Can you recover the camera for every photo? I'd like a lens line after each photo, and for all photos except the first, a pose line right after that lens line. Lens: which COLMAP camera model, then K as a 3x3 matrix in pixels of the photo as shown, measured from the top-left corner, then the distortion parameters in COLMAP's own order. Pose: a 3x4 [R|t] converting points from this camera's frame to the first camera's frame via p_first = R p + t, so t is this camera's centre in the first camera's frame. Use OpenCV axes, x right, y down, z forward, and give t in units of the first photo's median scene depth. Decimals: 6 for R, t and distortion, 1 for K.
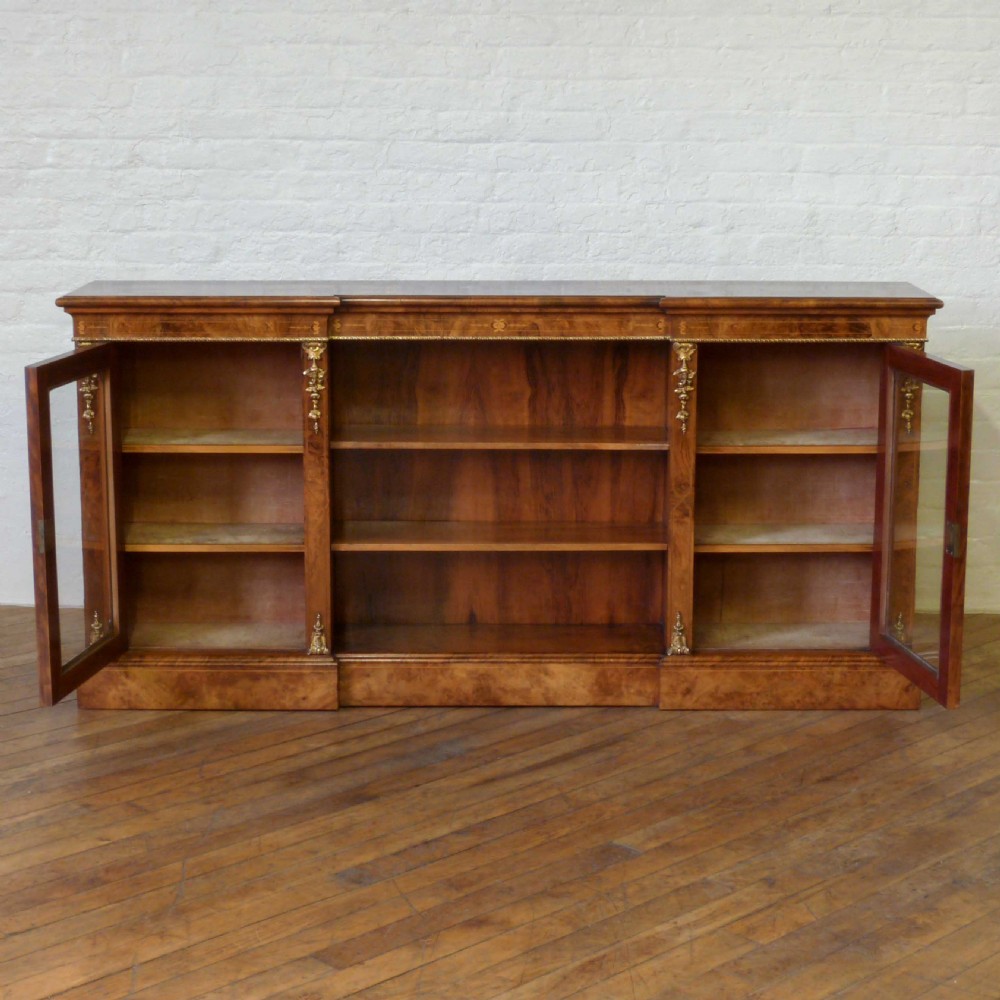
lens RADIAL K [[1970.3, 0, 505.2], [0, 1970.3, 476.0], [0, 0, 1]] dist [-0.010485, 0.000000]
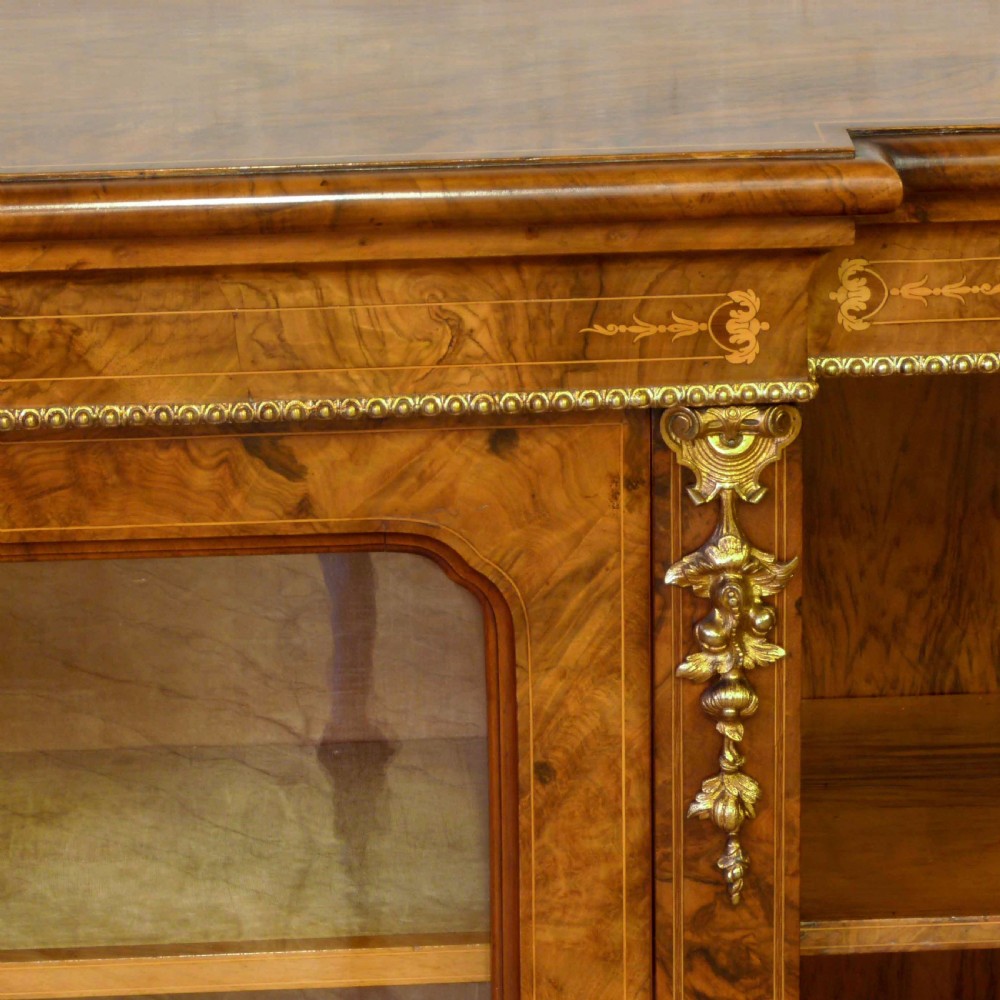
lens RADIAL K [[4817.8, 0, 505.1], [0, 4817.8, 498.6], [0, 0, 1]] dist [-0.076596, 0.000000]
pose [[0.998280, -0.037214, 0.045295, -0.135144], [0.030404, 0.989297, 0.142712, -0.119876], [-0.050121, -0.141089, 0.988727, 0.582309]]
